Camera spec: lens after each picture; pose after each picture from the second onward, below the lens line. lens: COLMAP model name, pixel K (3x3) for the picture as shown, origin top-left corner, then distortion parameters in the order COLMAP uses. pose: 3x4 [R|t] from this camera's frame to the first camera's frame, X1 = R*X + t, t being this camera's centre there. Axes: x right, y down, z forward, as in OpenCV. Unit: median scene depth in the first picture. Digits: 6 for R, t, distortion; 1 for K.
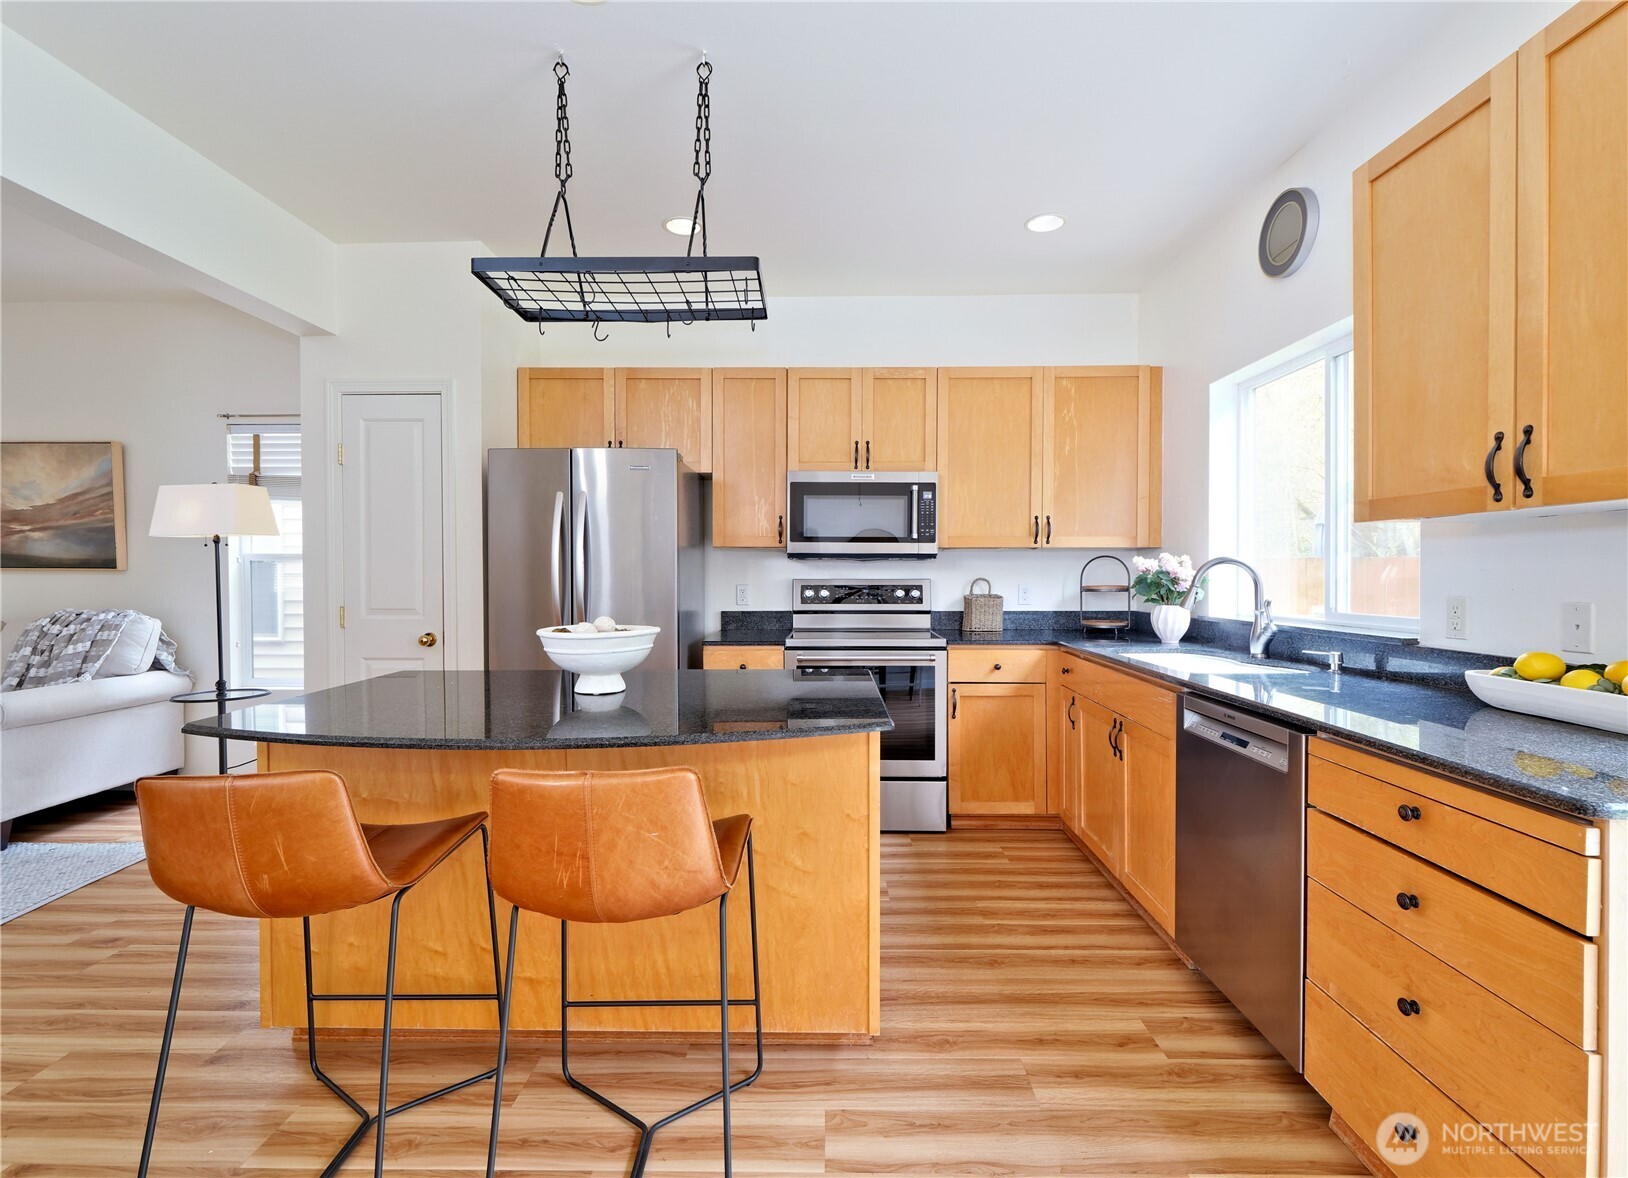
lens RADIAL K [[733.3, 0, 804.3], [0, 733.3, 577.0], [0, 0, 1]] dist [0.003152, -0.000737]
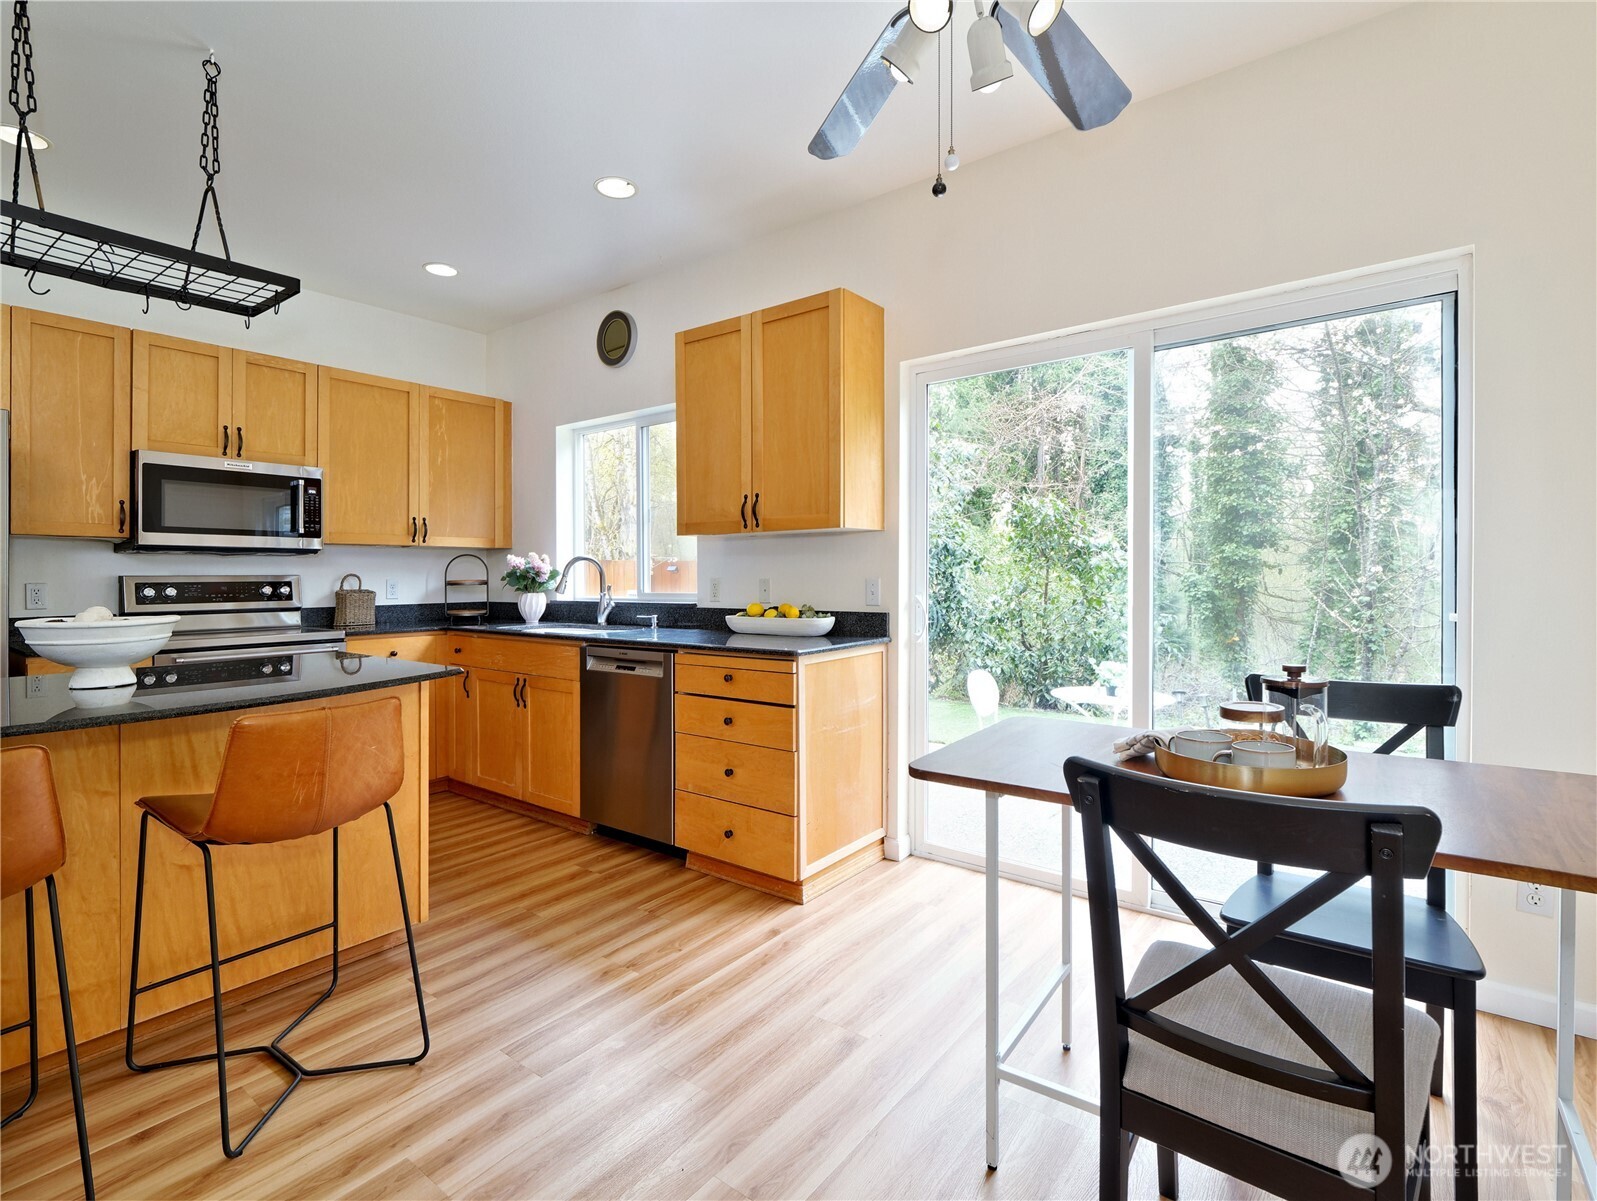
lens RADIAL K [[787.1, 0, 783.1], [0, 787.1, 574.9], [0, 0, 1]] dist [0.004739, 0.001069]
pose [[0.599270, -0.002983, 0.800541, -0.355285], [0.011235, 0.999926, -0.004685, 0.018261], [-0.800468, 0.011802, 0.599259, -0.187694]]
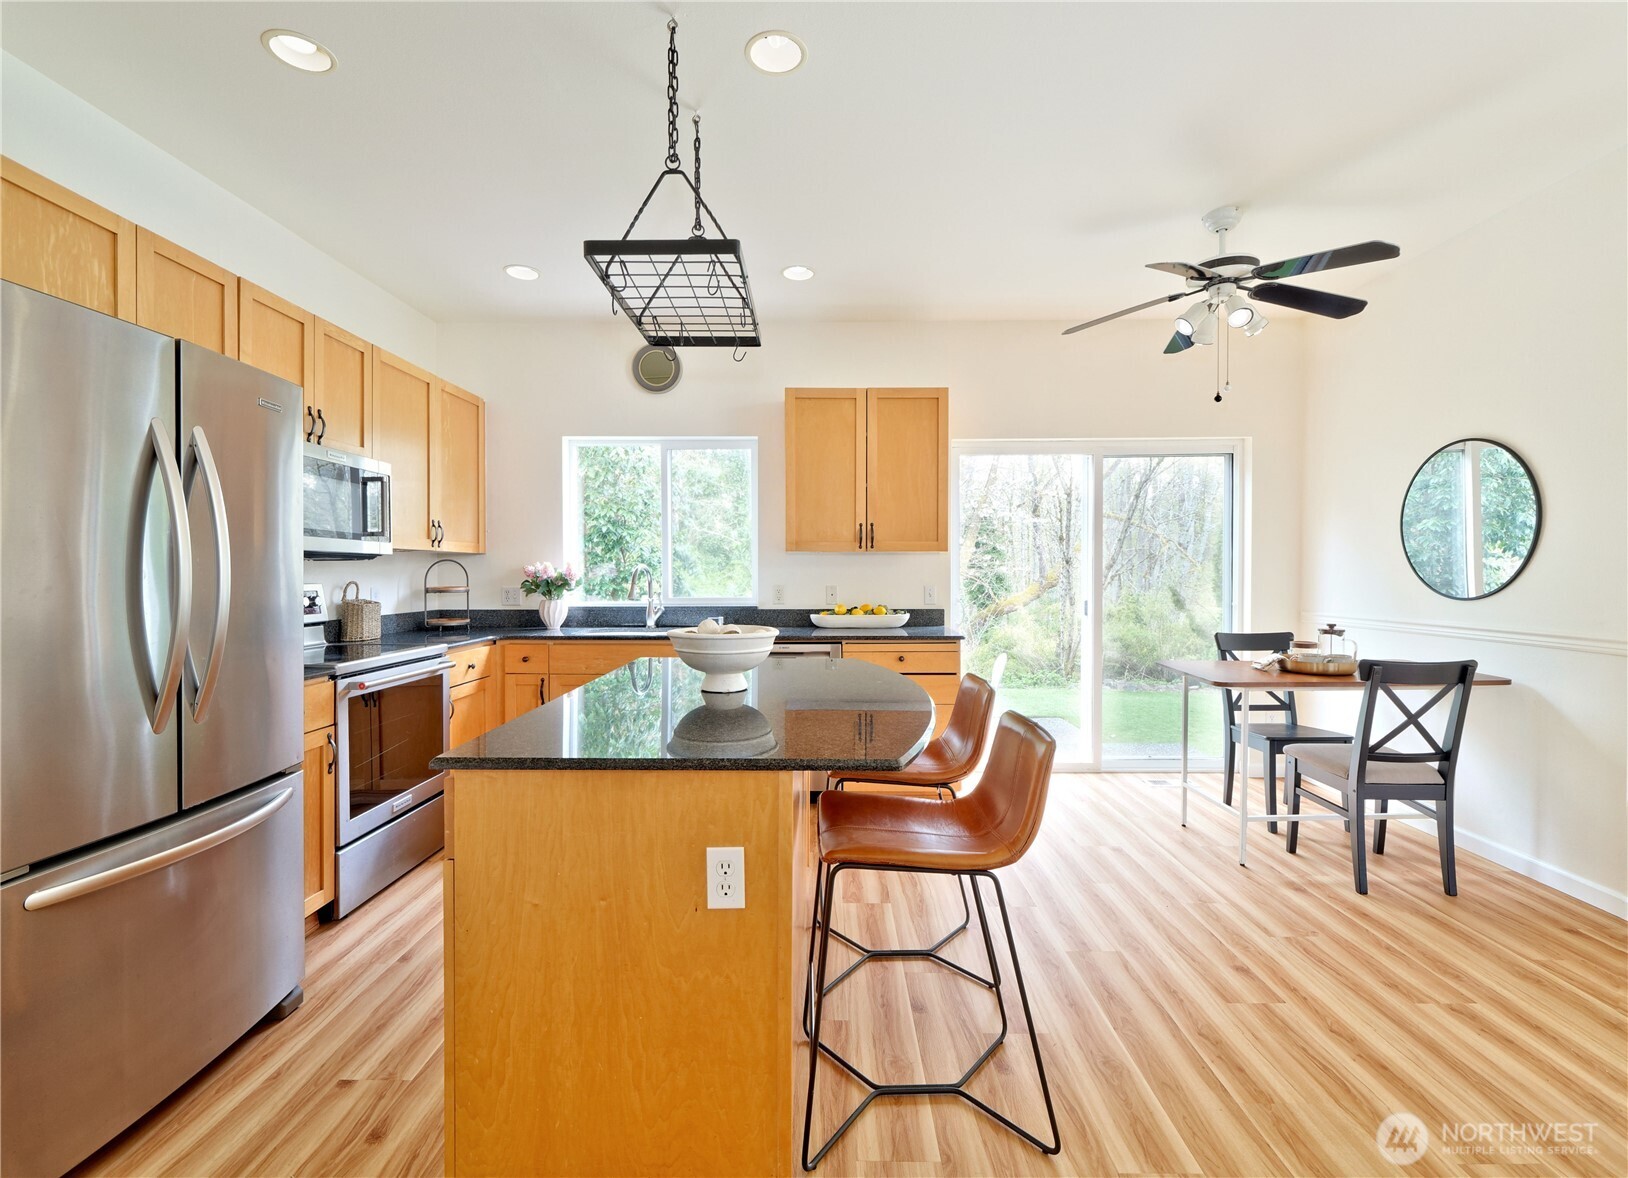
lens RADIAL K [[727.3, 0, 819.8], [0, 727.3, 579.6], [0, 0, 1]] dist [0.000066, 0.000085]
pose [[-0.011580, -0.008669, 0.999895, -0.834141], [0.007007, 0.999937, 0.008750, -0.005895], [-0.999908, 0.007108, -0.011519, 0.560777]]
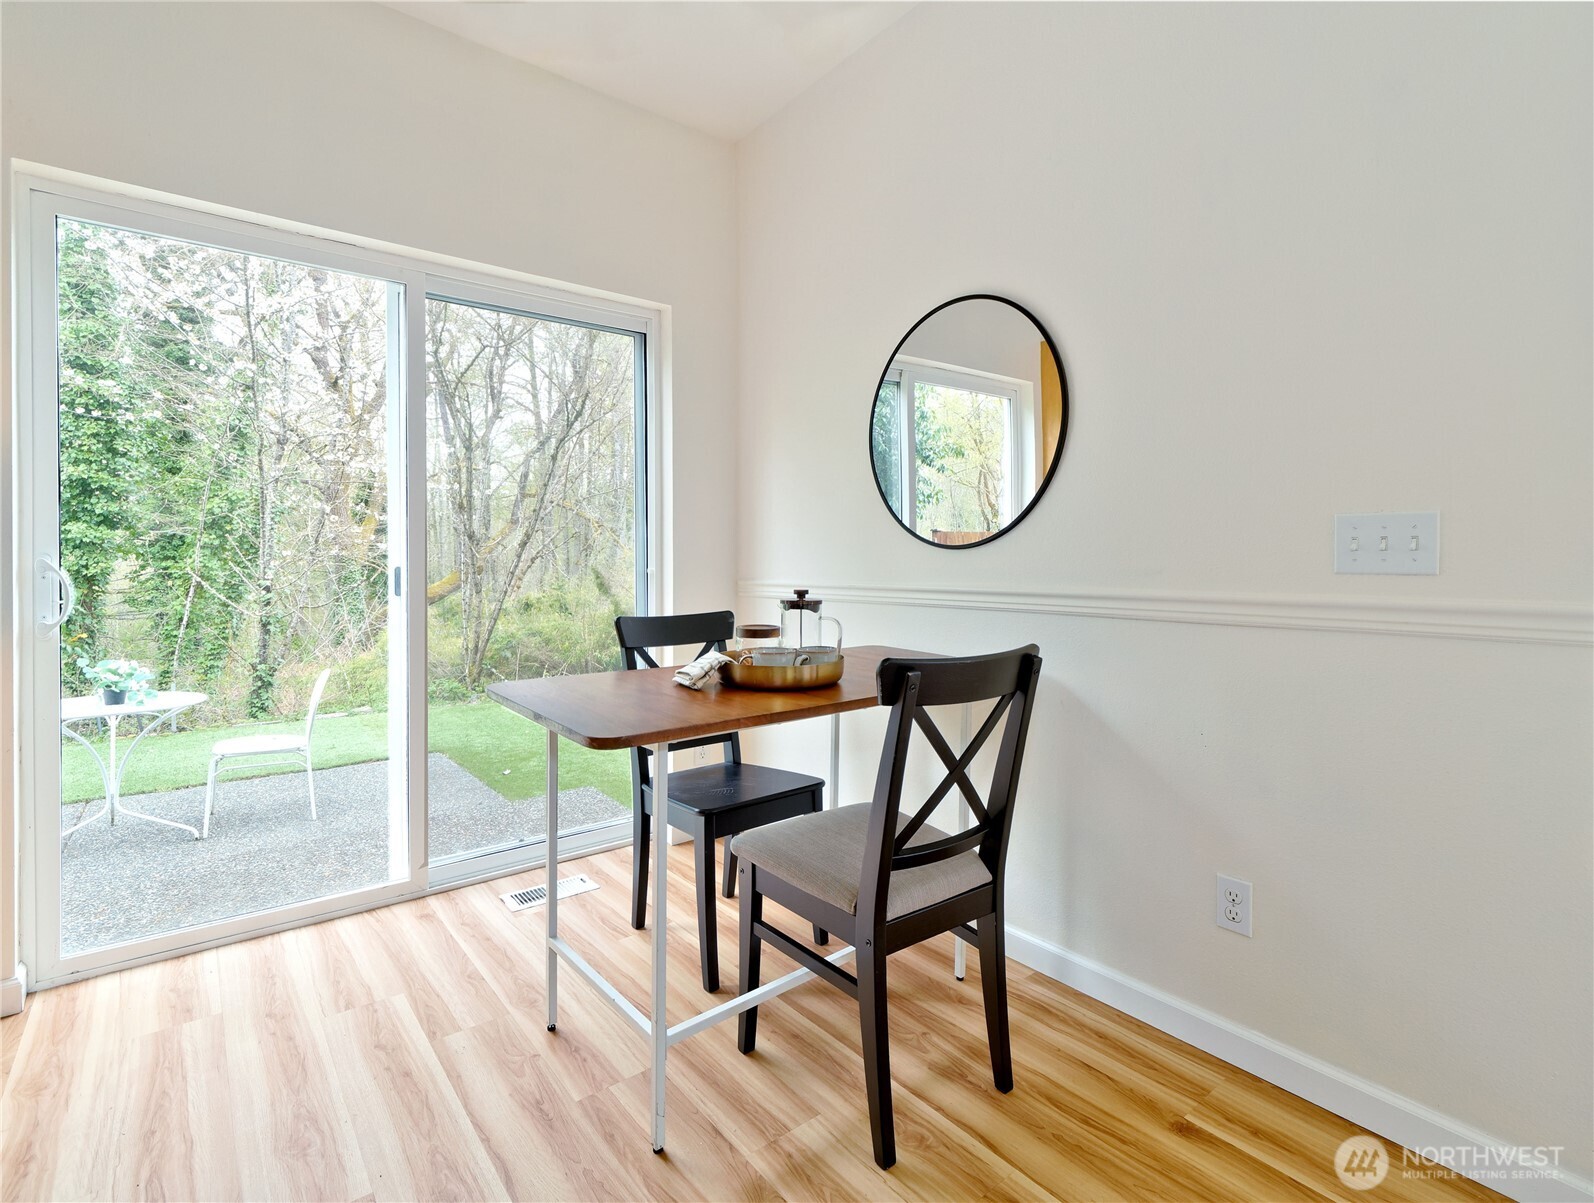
lens RADIAL K [[785.6, 0, 781.7], [0, 785.6, 575.9], [0, 0, 1]] dist [0.004739, 0.001069]
pose [[-0.629959, -0.011887, 0.776538, -0.280371], [0.008585, 0.999715, 0.022268, 0.045720], [-0.776581, 0.020695, -0.629677, 0.220471]]
